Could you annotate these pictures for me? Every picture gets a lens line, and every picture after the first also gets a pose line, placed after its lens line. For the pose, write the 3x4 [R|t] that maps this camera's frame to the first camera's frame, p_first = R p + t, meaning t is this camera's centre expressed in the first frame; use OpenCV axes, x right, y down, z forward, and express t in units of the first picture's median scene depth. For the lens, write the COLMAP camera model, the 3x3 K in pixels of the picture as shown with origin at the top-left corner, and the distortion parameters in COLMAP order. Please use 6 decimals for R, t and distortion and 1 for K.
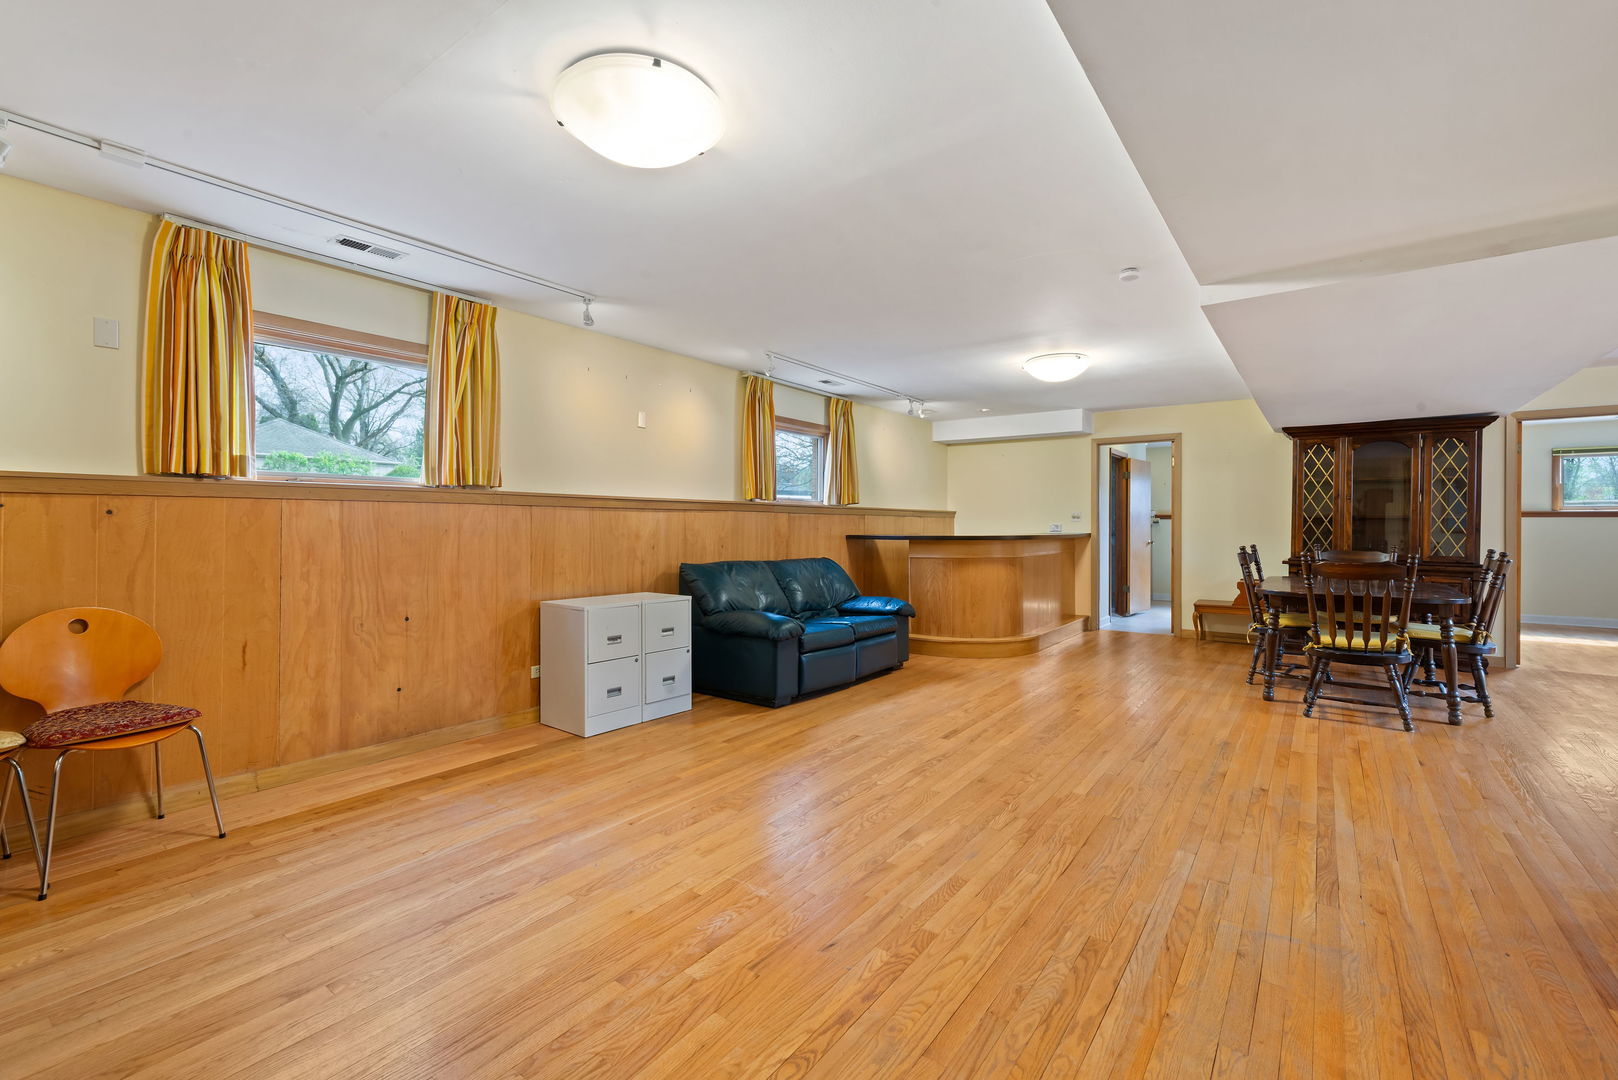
lens RADIAL K [[700.4, 0, 791.4], [0, 700.4, 522.3], [0, 0, 1]] dist [0.000478, -0.000023]
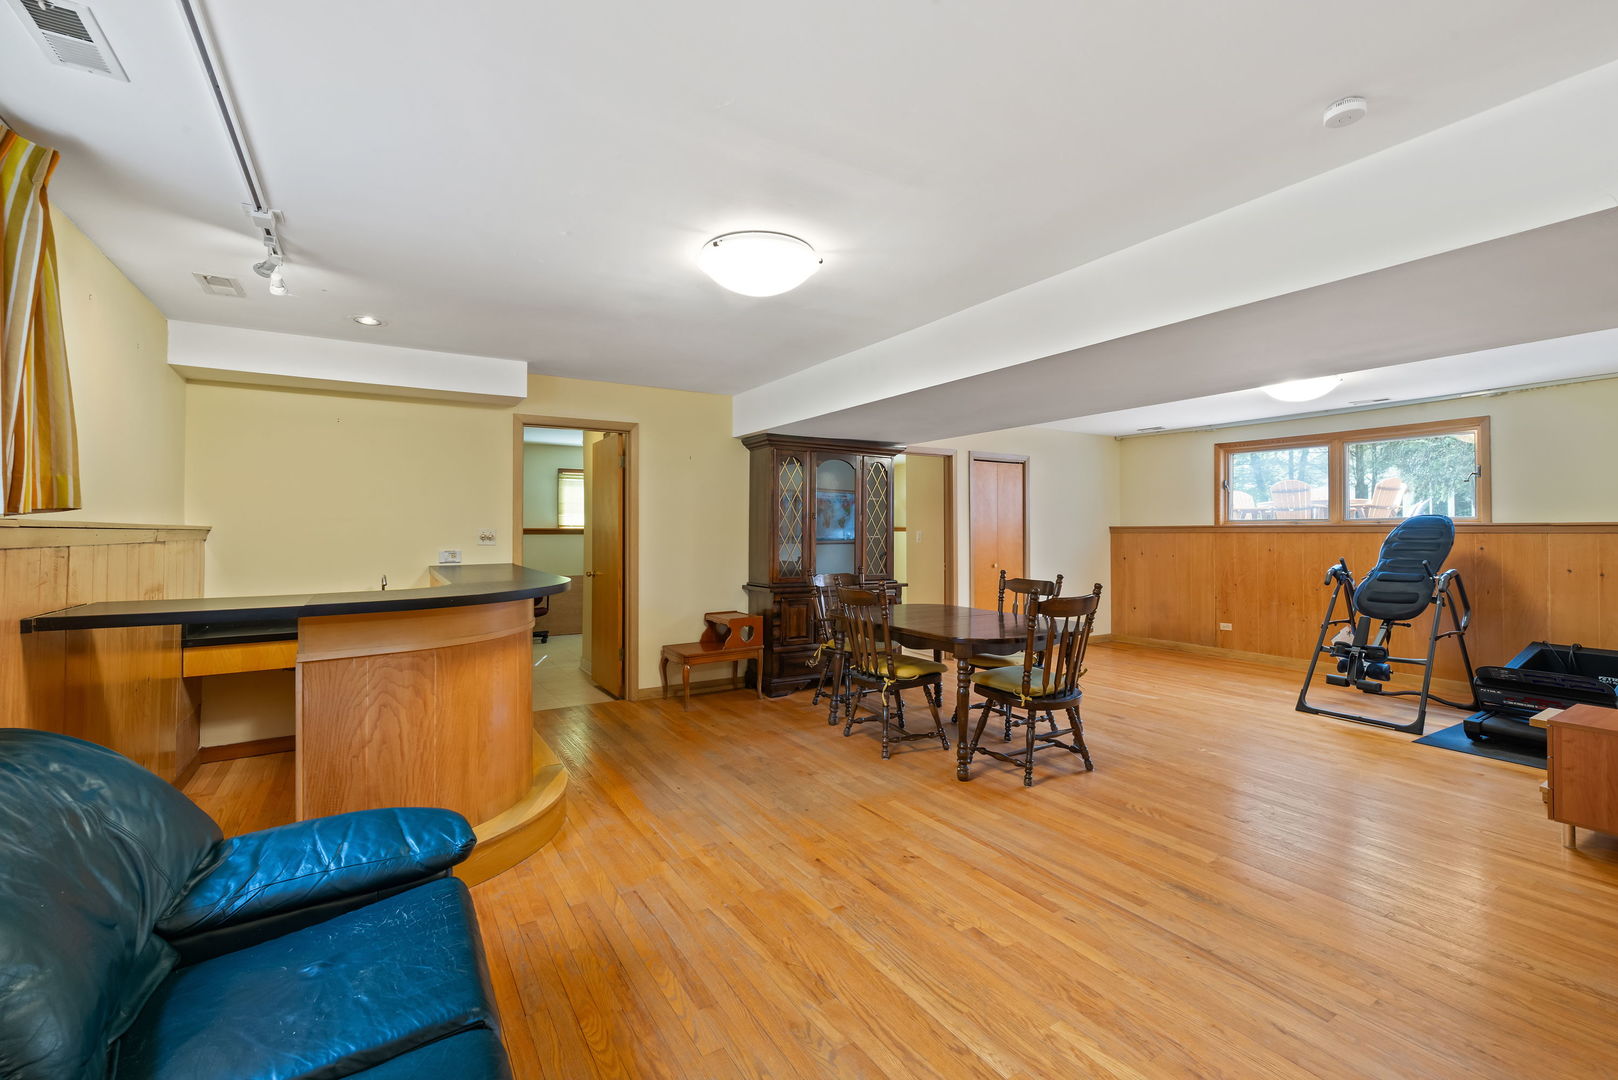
lens RADIAL K [[700.4, 0, 791.4], [0, 700.4, 522.3], [0, 0, 1]] dist [0.000478, -0.000023]
pose [[0.350316, 0.004151, 0.936622, -0.084871], [-0.000444, 0.999991, -0.004265, -0.021693], [-0.936631, 0.001078, 0.350315, 0.646313]]
